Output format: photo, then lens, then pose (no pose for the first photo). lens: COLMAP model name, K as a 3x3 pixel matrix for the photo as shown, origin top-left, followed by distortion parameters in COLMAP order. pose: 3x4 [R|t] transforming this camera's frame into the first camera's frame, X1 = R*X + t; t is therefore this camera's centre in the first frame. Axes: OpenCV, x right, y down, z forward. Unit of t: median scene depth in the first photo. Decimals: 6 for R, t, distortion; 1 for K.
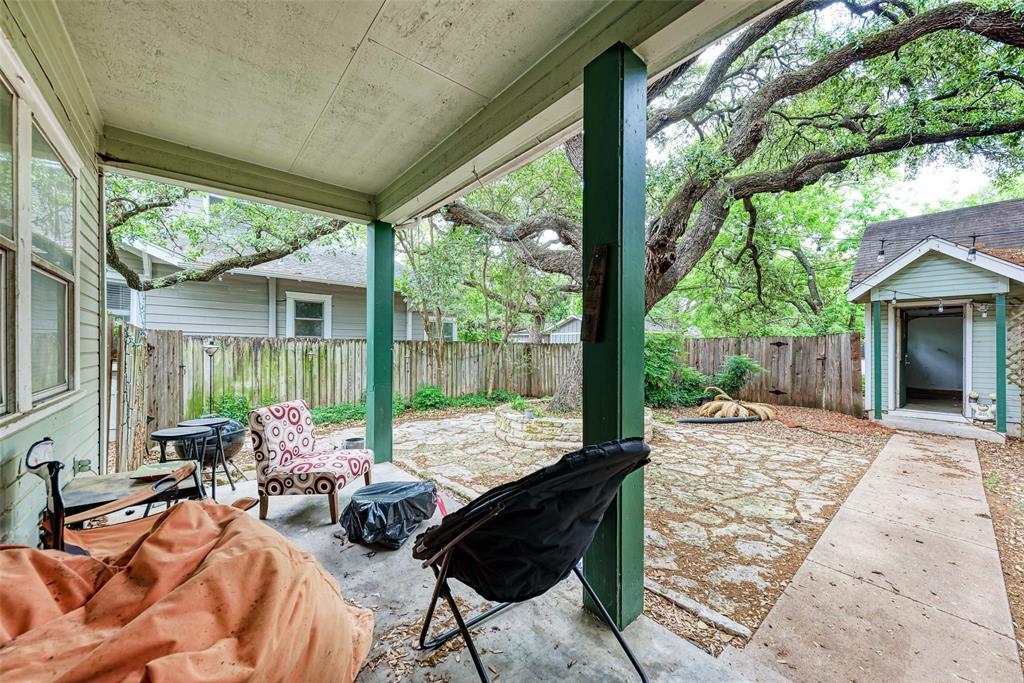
lens RADIAL K [[373.1, 0, 512.7], [0, 373.1, 347.2], [0, 0, 1]] dist [0.011626, -0.005948]
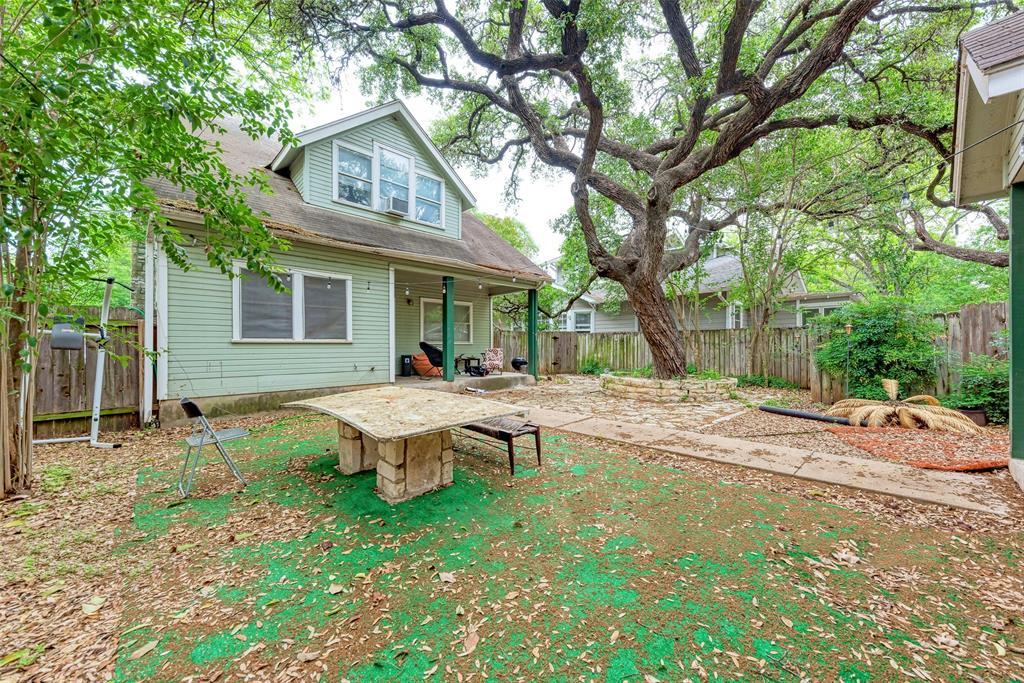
lens RADIAL K [[373.1, 0, 512.7], [0, 373.1, 347.2], [0, 0, 1]] dist [0.011626, -0.005948]
pose [[0.073200, -0.004285, -0.997308, 2.181625], [0.001690, 0.999990, -0.004173, 0.101643], [0.997316, -0.001380, 0.073206, 0.605178]]
